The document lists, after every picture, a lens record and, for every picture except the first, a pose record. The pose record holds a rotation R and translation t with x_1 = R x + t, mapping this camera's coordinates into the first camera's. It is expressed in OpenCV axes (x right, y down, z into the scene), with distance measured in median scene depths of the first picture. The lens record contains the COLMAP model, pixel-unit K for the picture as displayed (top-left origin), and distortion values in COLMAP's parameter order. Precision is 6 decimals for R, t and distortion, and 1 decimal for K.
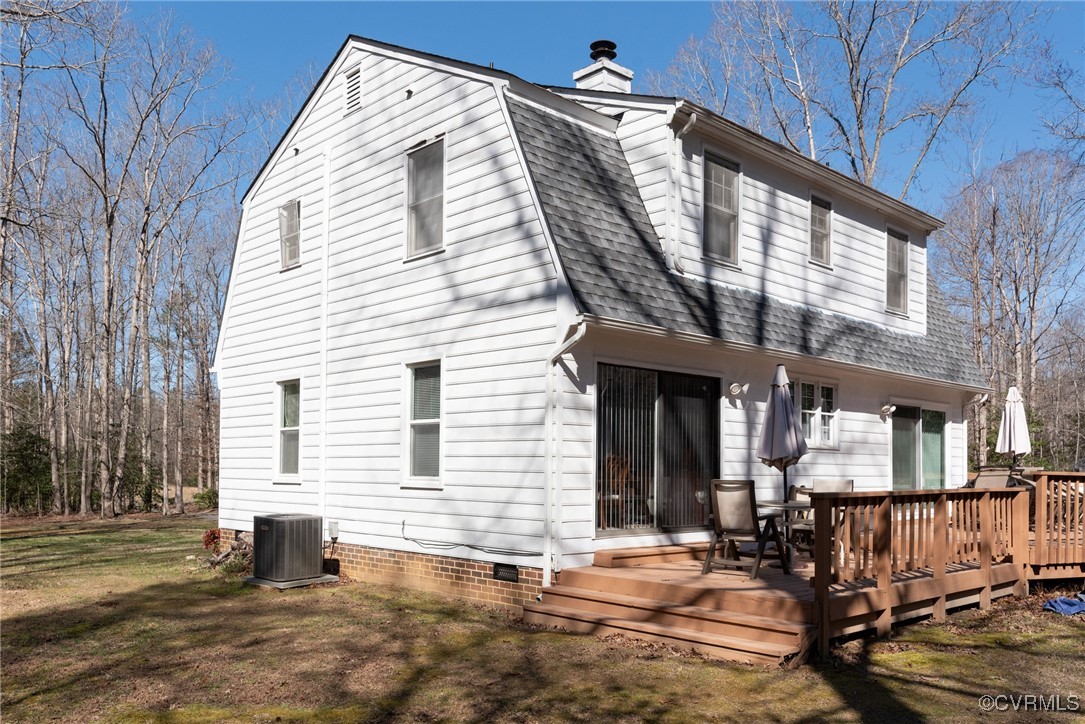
lens RADIAL K [[886.2, 0, 534.5], [0, 886.2, 446.9], [0, 0, 1]] dist [0.006306, -0.005210]
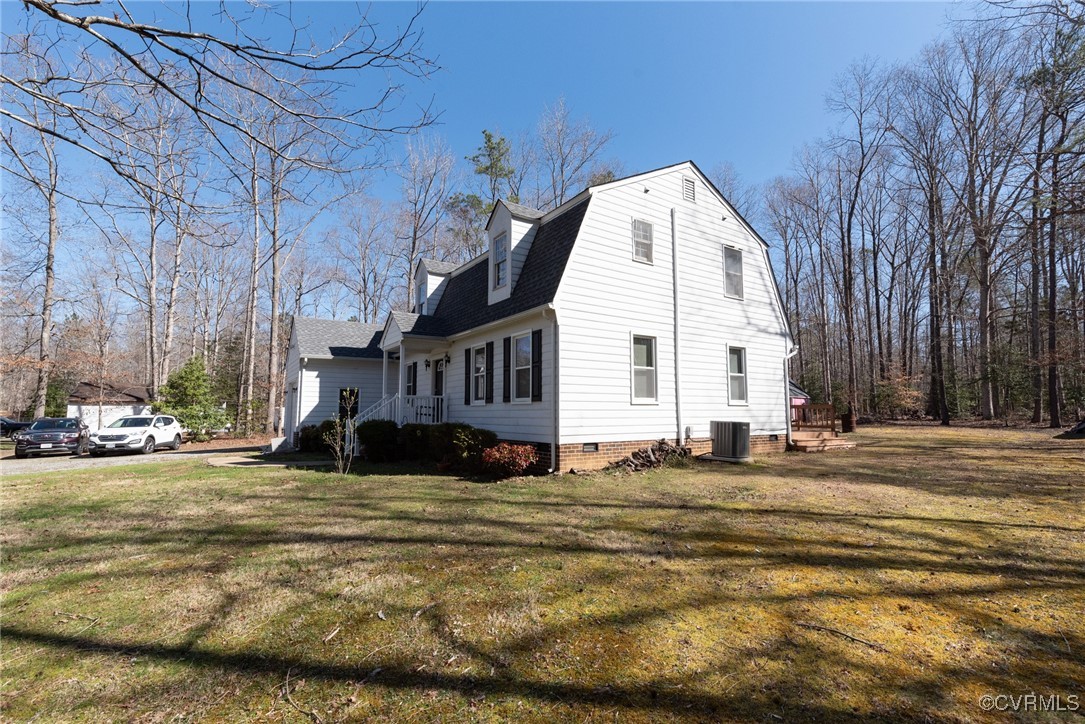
lens RADIAL K [[485.2, 0, 541.1], [0, 485.2, 364.0], [0, 0, 1]] dist [0.000689, 0.000023]
pose [[0.162960, 0.087730, 0.982725, -1.387805], [-0.022165, 0.996113, -0.085249, 0.057931], [-0.986384, -0.007889, 0.164271, 1.300144]]
